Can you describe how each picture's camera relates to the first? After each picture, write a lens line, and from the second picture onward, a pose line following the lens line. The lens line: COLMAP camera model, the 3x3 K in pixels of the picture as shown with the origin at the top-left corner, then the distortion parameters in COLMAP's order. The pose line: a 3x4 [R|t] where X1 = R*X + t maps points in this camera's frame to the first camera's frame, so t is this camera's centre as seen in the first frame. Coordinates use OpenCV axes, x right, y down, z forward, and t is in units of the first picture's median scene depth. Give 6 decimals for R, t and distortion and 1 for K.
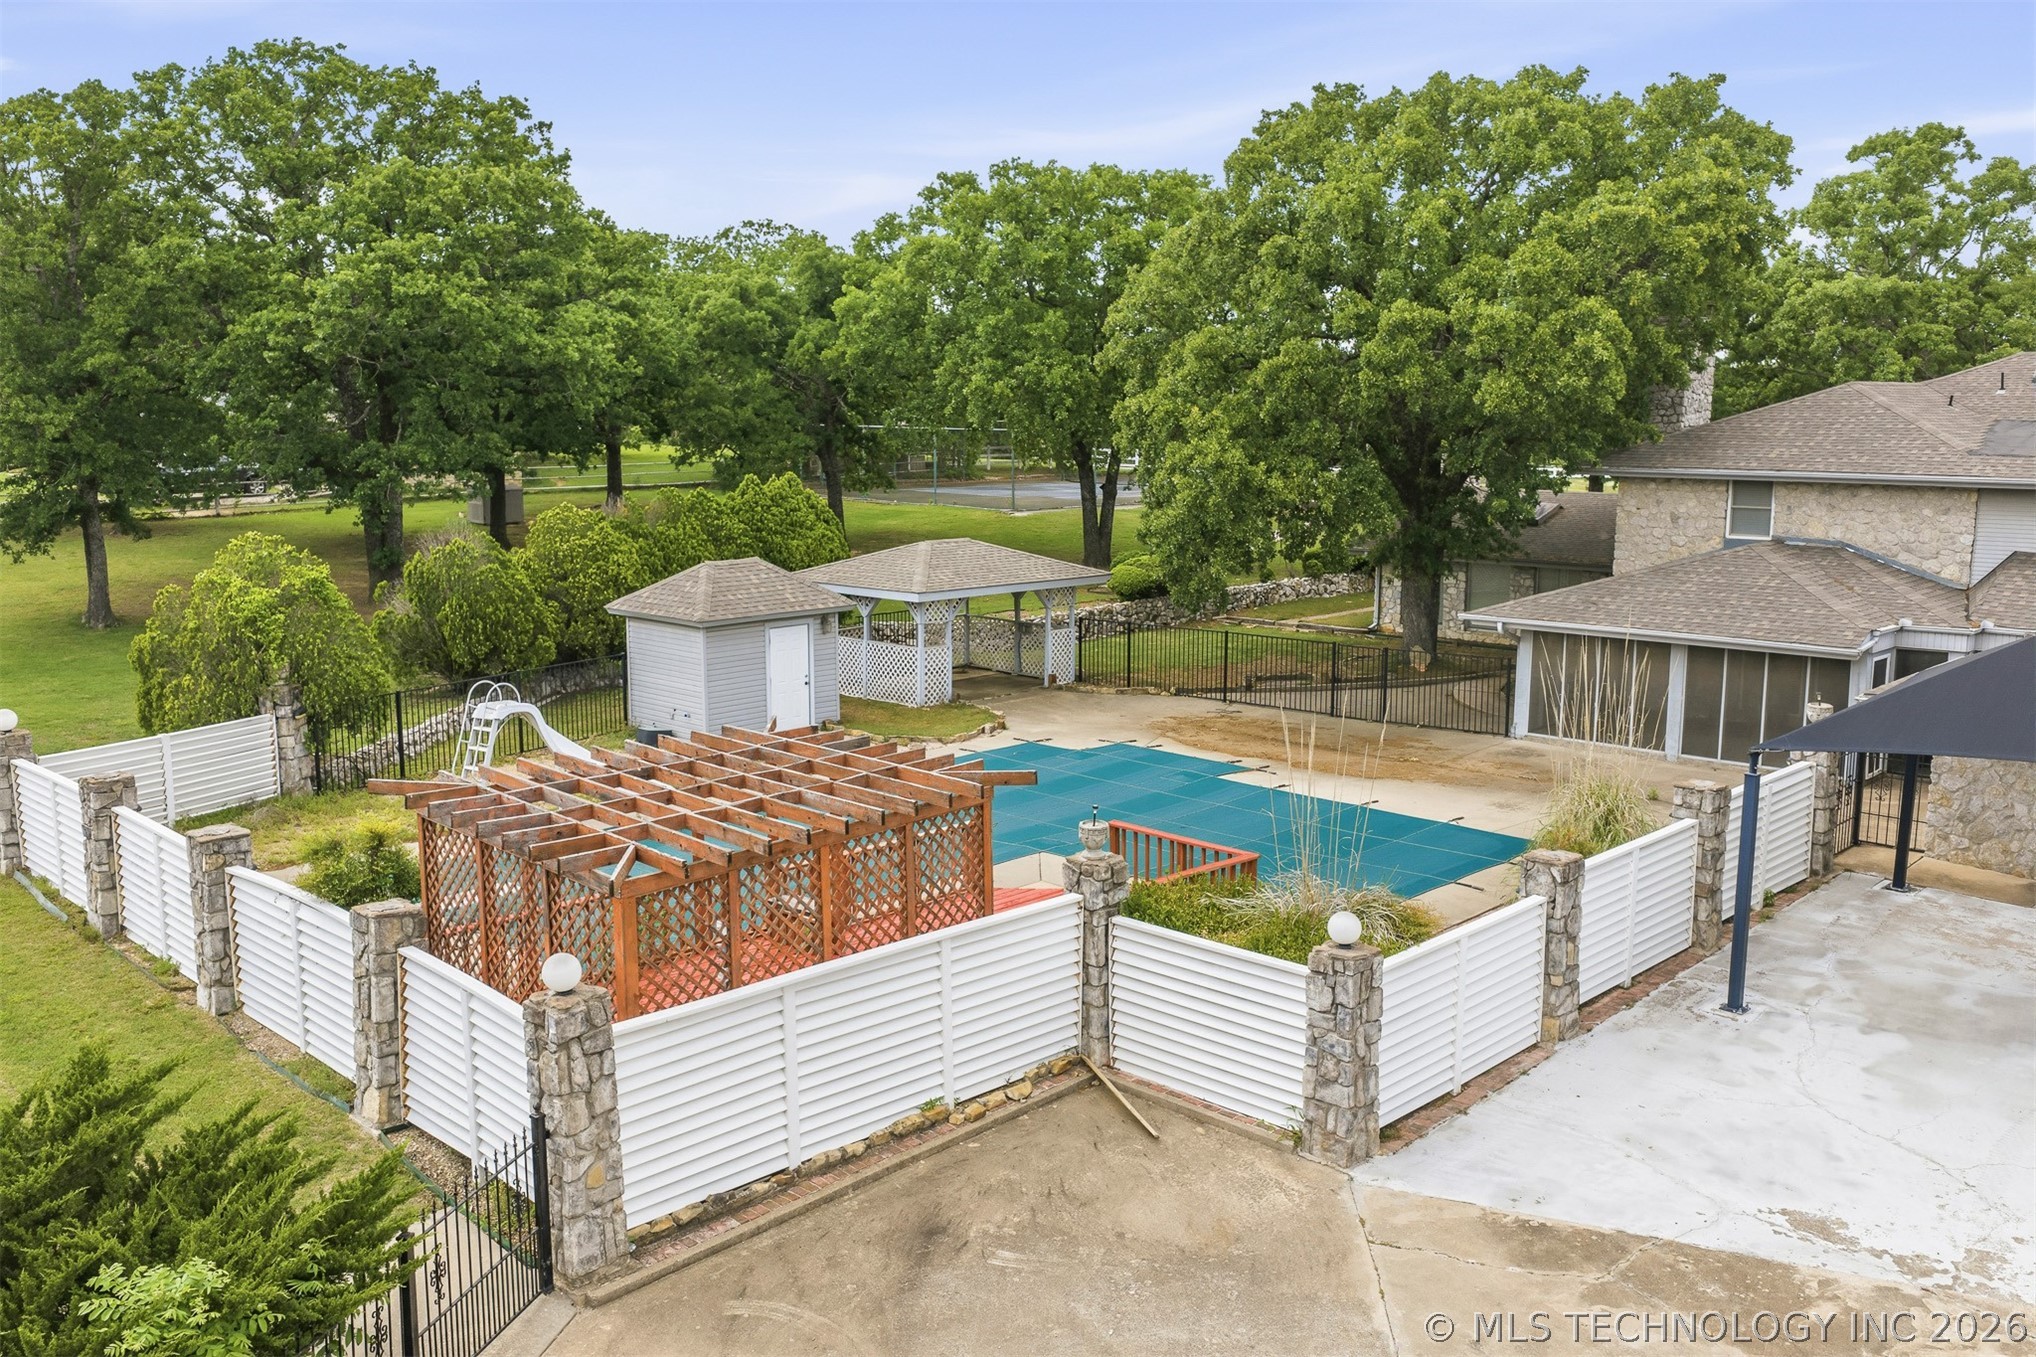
lens RADIAL K [[1703.8, 0, 1016.9], [0, 1703.8, 678.1], [0, 0, 1]] dist [0.005322, -0.009897]
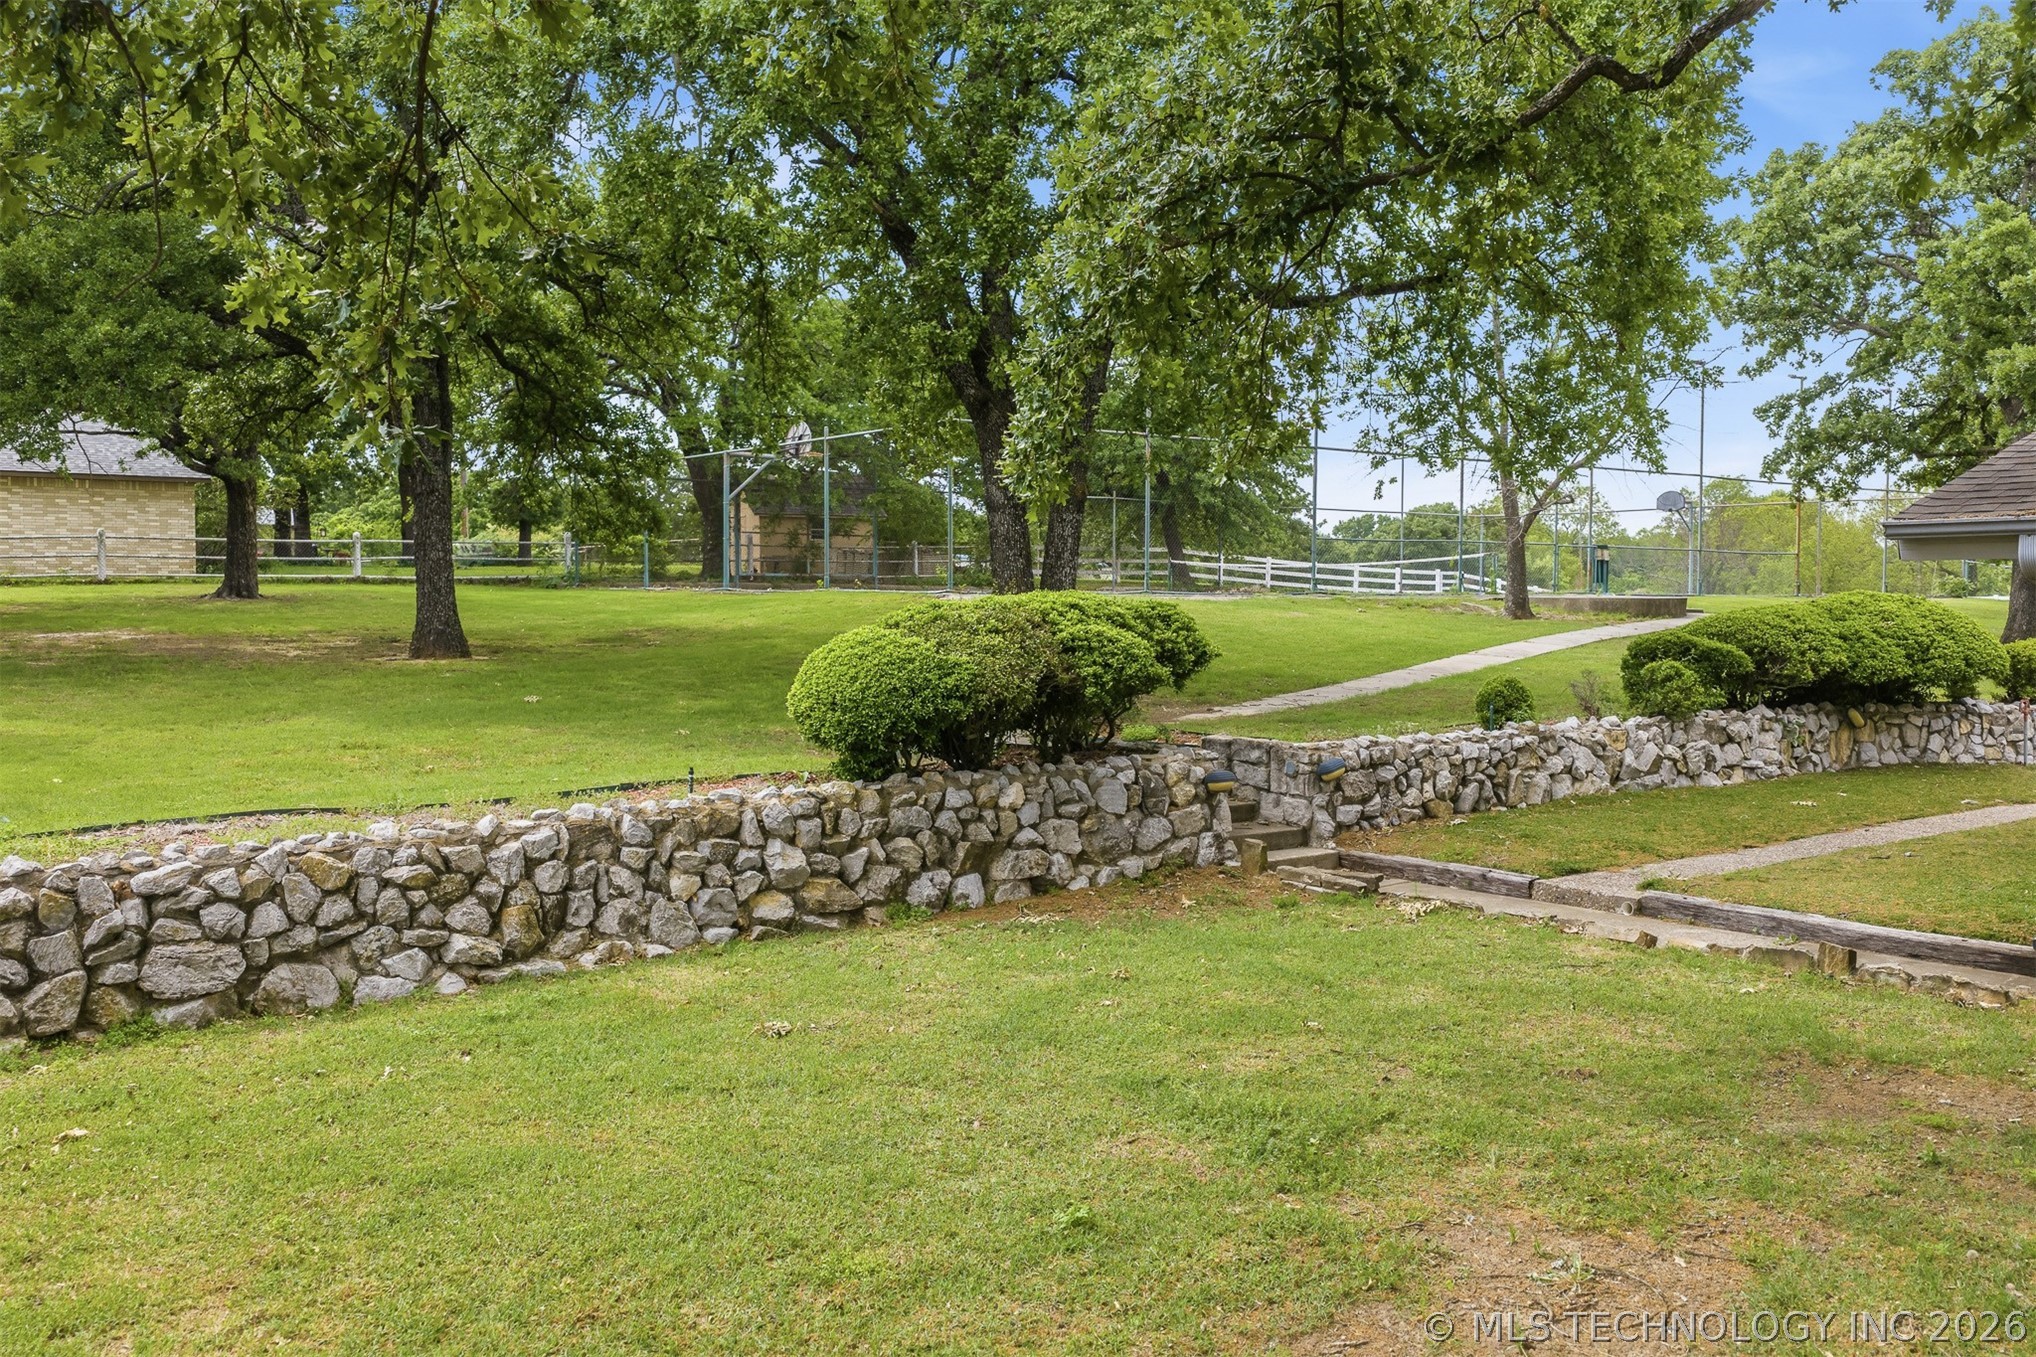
lens RADIAL K [[1703.8, 0, 1018.3], [0, 1703.8, 678.4], [0, 0, 1]] dist [0.005322, -0.009897]
pose [[0.988444, 0.002921, -0.151555, 0.111471], [-0.020771, 0.992993, -0.116333, -0.030056], [0.150154, 0.118136, 0.981579, 0.718521]]
